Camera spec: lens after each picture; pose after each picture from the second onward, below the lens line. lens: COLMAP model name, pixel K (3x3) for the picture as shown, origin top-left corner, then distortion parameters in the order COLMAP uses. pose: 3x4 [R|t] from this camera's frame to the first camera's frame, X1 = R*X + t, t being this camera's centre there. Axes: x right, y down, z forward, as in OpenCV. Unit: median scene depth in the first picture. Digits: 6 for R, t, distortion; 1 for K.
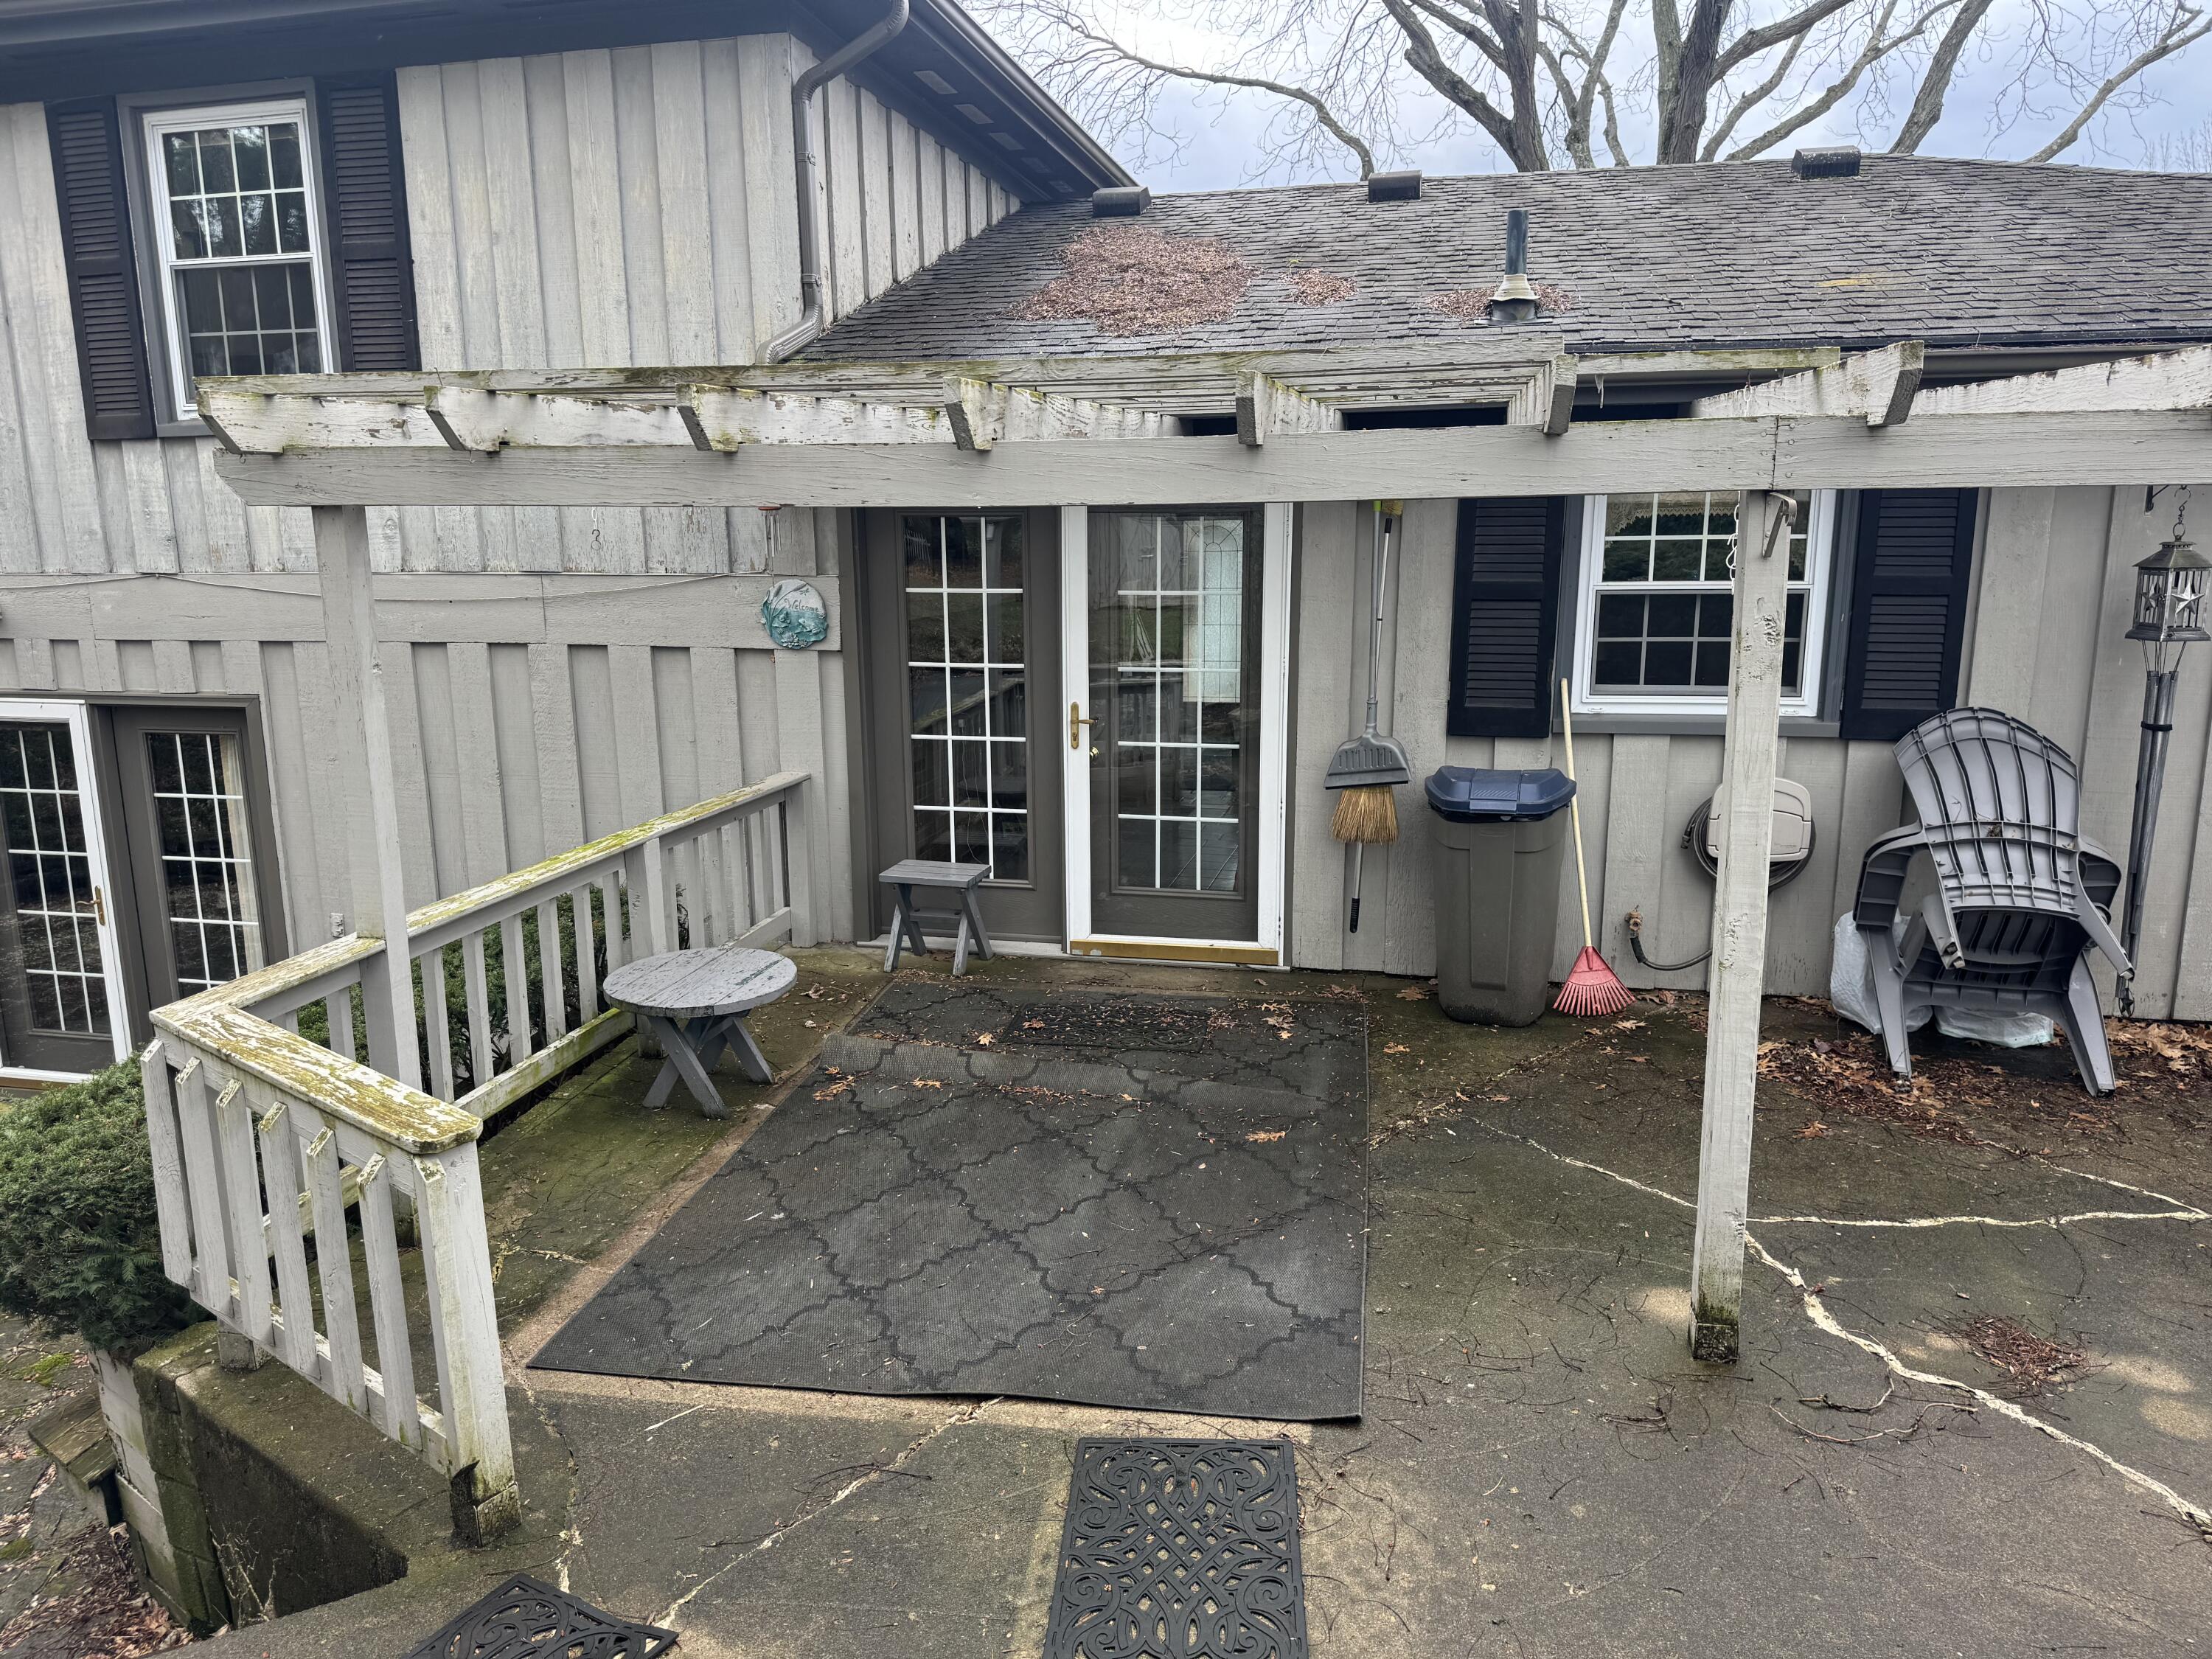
lens RADIAL K [[1562.3, 0, 1111.9], [0, 1562.3, 837.6], [0, 0, 1]] dist [0.022733, -0.025967]
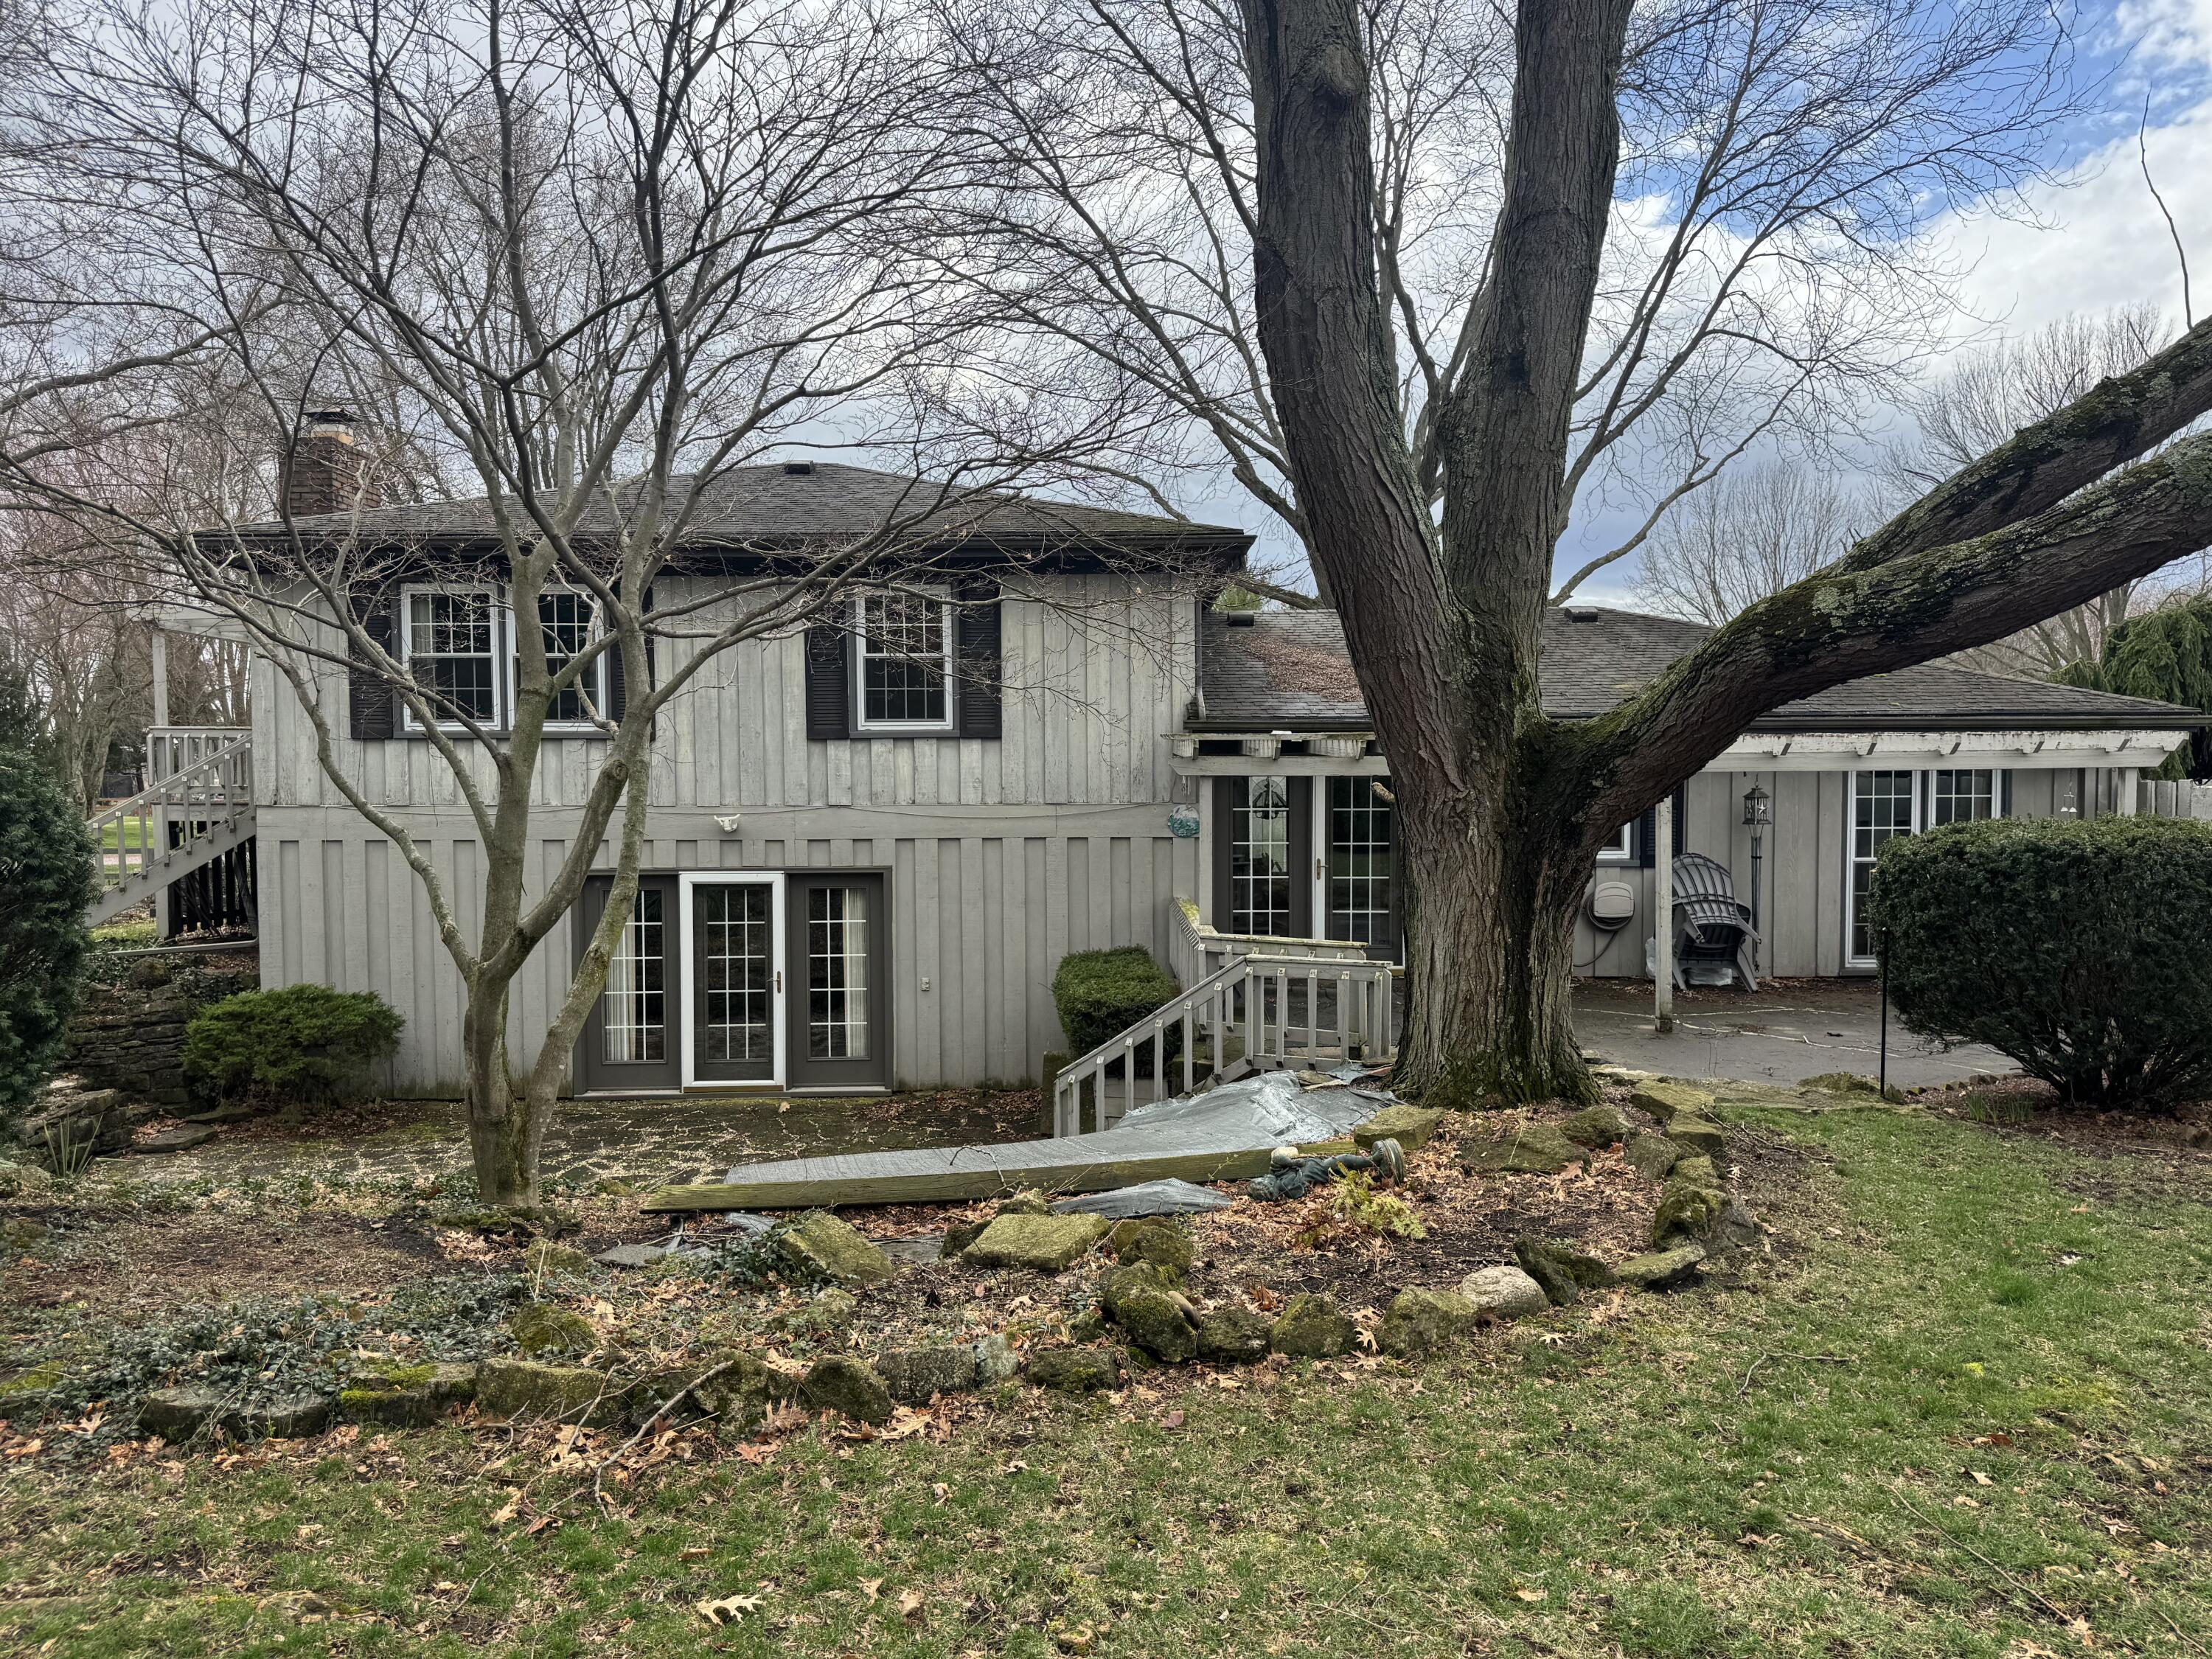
lens RADIAL K [[1562.3, 0, 1092.6], [0, 1562.3, 827.7], [0, 0, 1]] dist [0.022733, -0.025967]
pose [[0.977602, -0.005345, 0.210396, -0.724137], [0.040245, 0.985978, -0.161952, 0.193975], [-0.206580, 0.166792, 0.964109, -0.973911]]
